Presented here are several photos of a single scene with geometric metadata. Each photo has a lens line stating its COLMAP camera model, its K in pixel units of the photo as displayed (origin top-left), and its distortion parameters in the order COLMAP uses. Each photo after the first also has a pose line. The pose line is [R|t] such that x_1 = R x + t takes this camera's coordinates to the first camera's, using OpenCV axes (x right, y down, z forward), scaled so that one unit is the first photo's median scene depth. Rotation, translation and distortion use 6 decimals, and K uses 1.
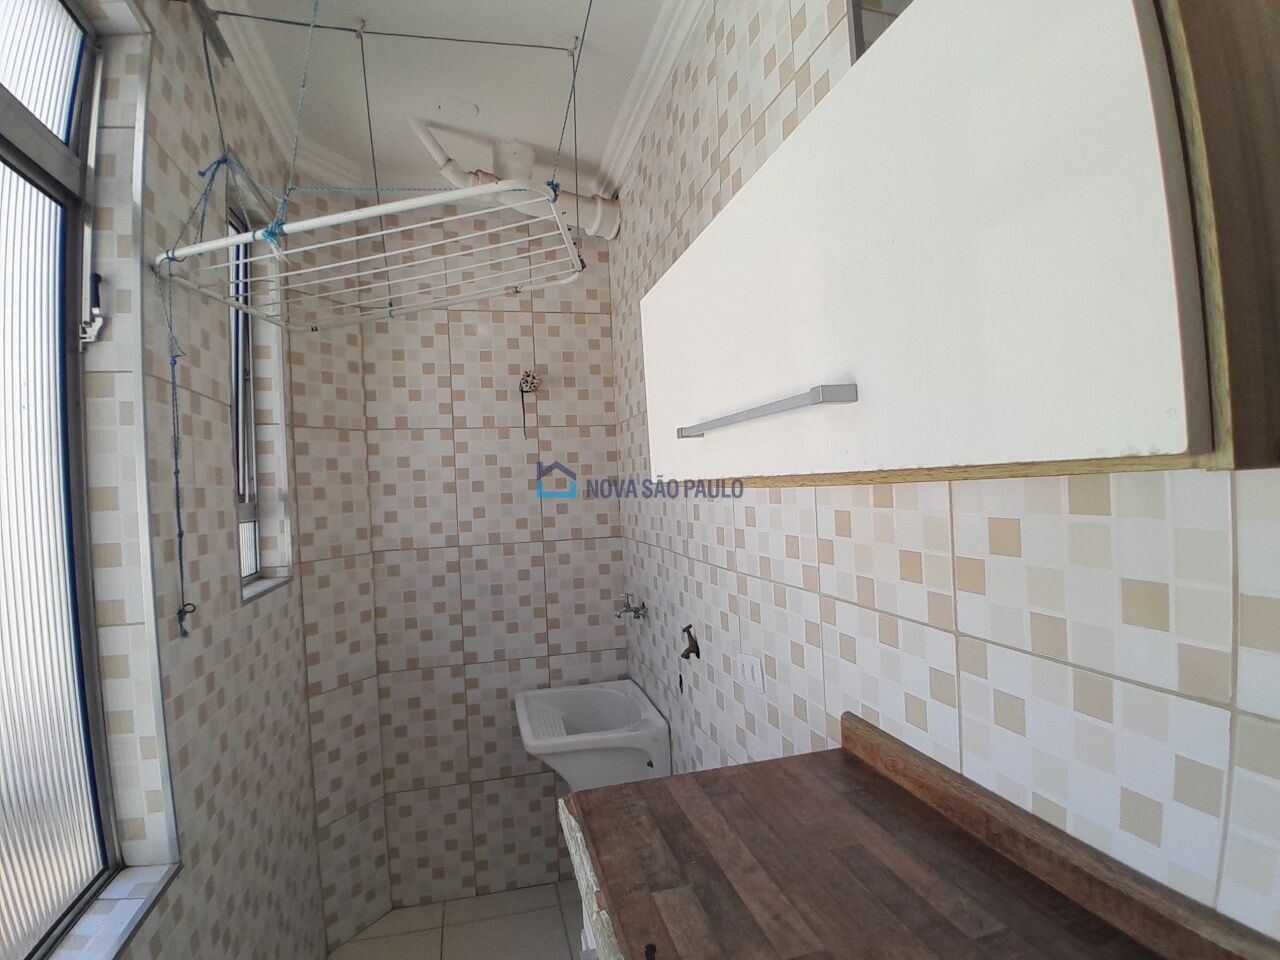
lens RADIAL K [[641.3, 0, 636.8], [0, 641.3, 487.6], [0, 0, 1]] dist [0.002216, -0.044007]
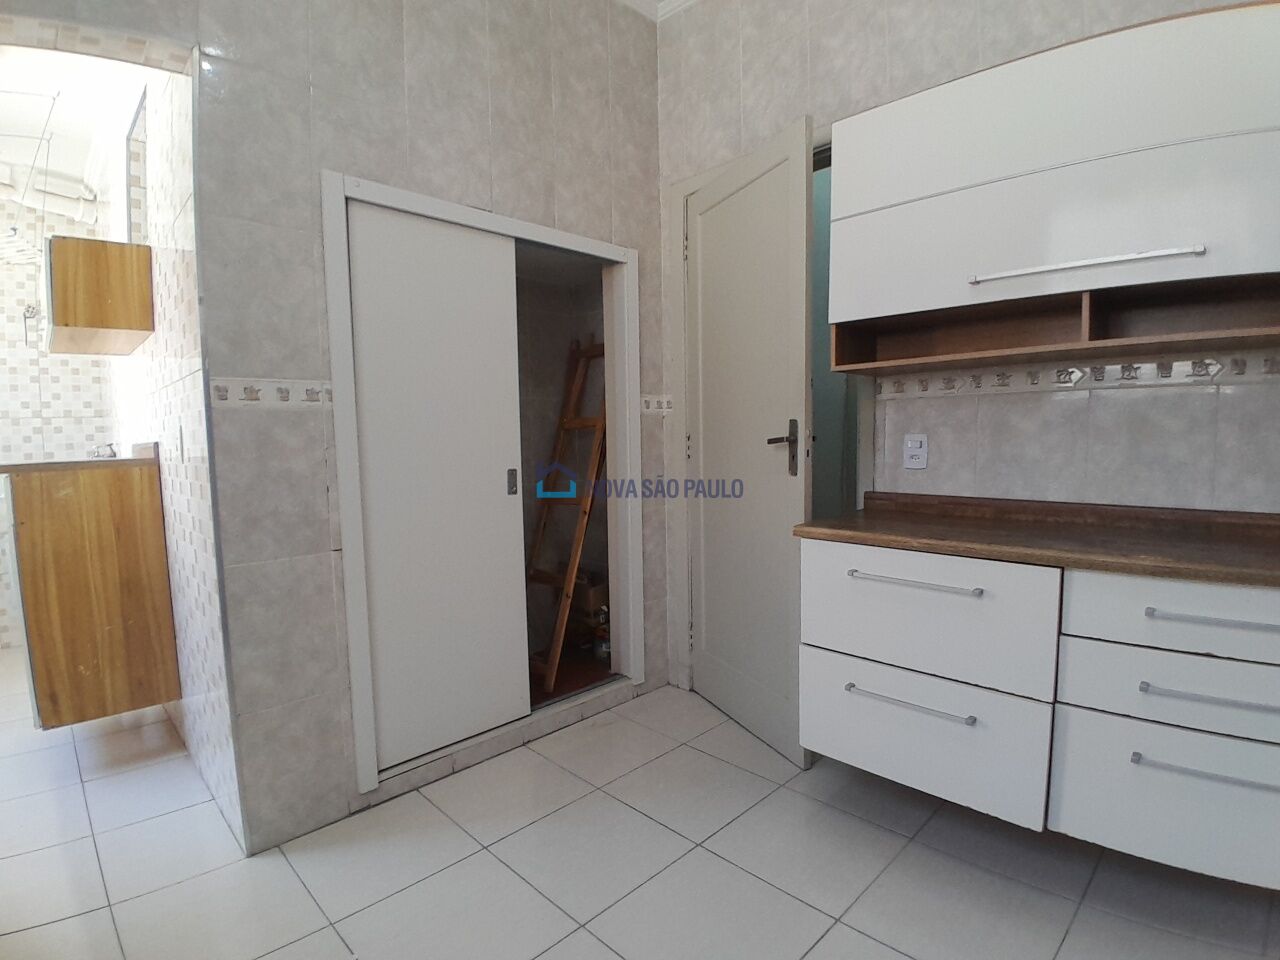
lens RADIAL K [[641.3, 0, 636.8], [0, 641.3, 487.6], [0, 0, 1]] dist [0.002216, -0.044007]
pose [[0.868250, -0.013558, 0.495942, 0.386321], [-0.015793, 0.998365, 0.054941, 0.163242], [-0.495876, -0.055535, 0.866616, -1.072005]]
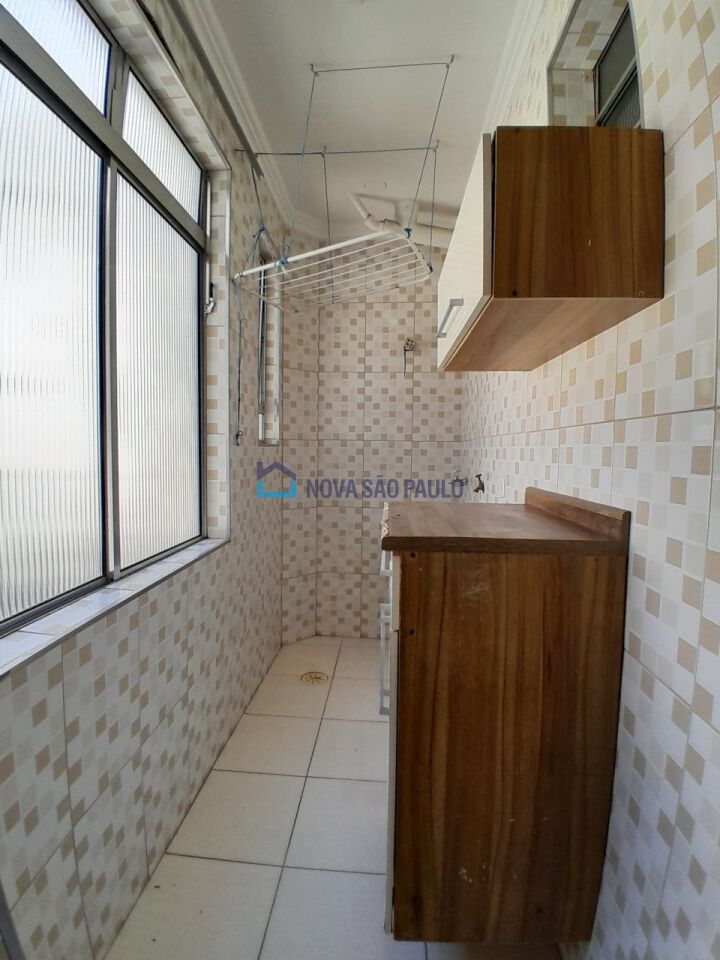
lens RADIAL K [[481.0, 0, 346.6], [0, 481.0, 475.7], [0, 0, 1]] dist [0.002216, -0.044007]
pose [[0.940631, 0.076237, -0.330760, 0.130847], [-0.057931, 0.996211, 0.064871, 0.114933], [0.334452, -0.041858, 0.941483, -0.280226]]
